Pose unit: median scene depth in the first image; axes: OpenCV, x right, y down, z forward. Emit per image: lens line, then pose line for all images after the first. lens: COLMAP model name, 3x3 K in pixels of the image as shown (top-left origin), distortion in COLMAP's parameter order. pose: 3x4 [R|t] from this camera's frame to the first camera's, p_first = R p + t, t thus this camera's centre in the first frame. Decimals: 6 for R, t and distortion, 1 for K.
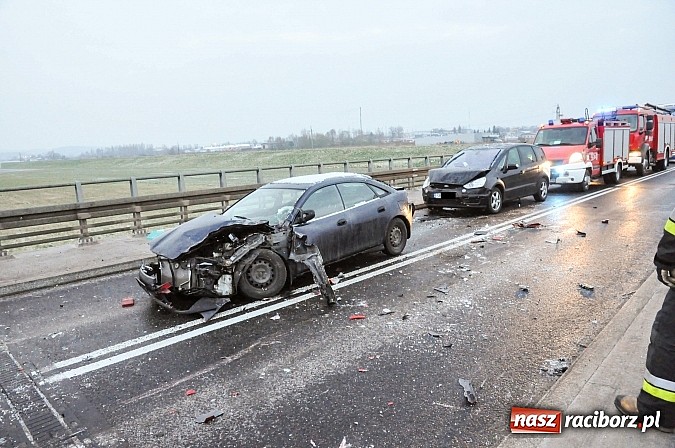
lens RADIAL K [[502.6, 0, 337.5], [0, 502.6, 224.0], [0, 0, 1]] dist [-0.052131, 0.006301]
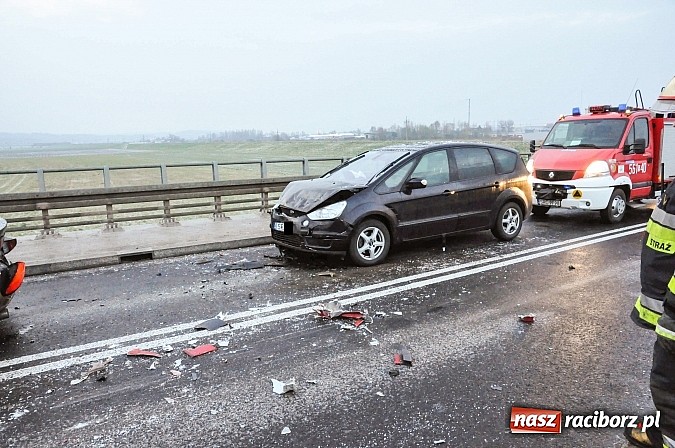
lens RADIAL K [[489.9, 0, 337.5], [0, 489.9, 224.0], [0, 0, 1]] dist [-0.054202, 0.001002]
pose [[0.972815, 0.069453, -0.220923, 0.264611], [-0.064331, 0.997468, 0.030305, -0.054540], [0.222468, -0.015269, 0.974820, 0.301162]]
